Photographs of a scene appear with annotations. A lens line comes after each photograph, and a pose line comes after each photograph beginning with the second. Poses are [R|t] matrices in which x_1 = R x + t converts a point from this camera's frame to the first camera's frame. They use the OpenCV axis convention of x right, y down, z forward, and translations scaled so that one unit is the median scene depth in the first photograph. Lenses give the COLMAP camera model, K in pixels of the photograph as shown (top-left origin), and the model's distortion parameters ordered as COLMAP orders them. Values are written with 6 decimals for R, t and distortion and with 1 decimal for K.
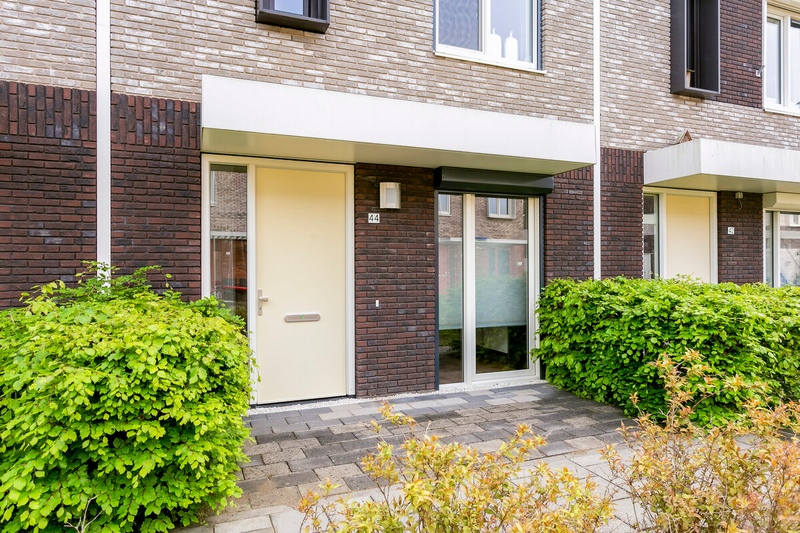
lens RADIAL K [[506.0, 0, 400.0], [0, 506.0, 266.5], [0, 0, 1]] dist [0.001723, 0.001750]
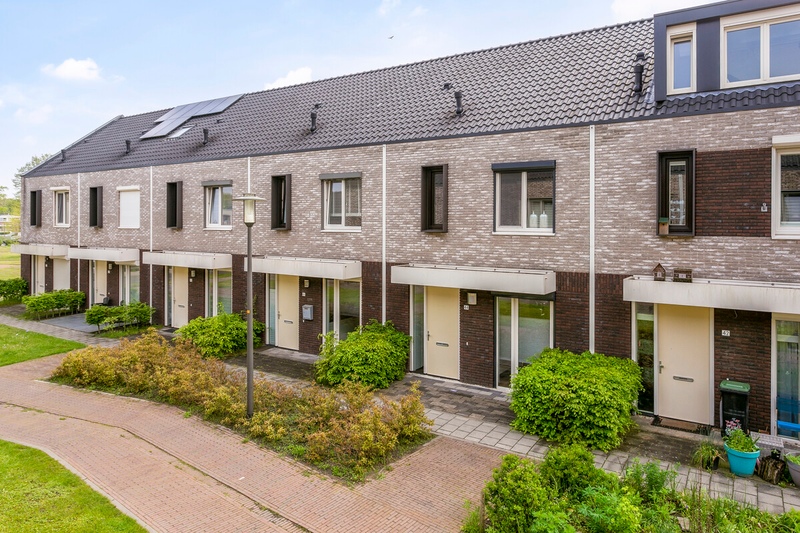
lens RADIAL K [[544.2, 0, 400.0], [0, 544.2, 266.5], [0, 0, 1]] dist [0.003597, 0.001976]
pose [[0.562865, 0.070989, -0.823495, 1.817988], [0.000022, 0.996304, 0.085900, -0.497011], [0.826549, -0.048368, 0.560783, -0.647743]]
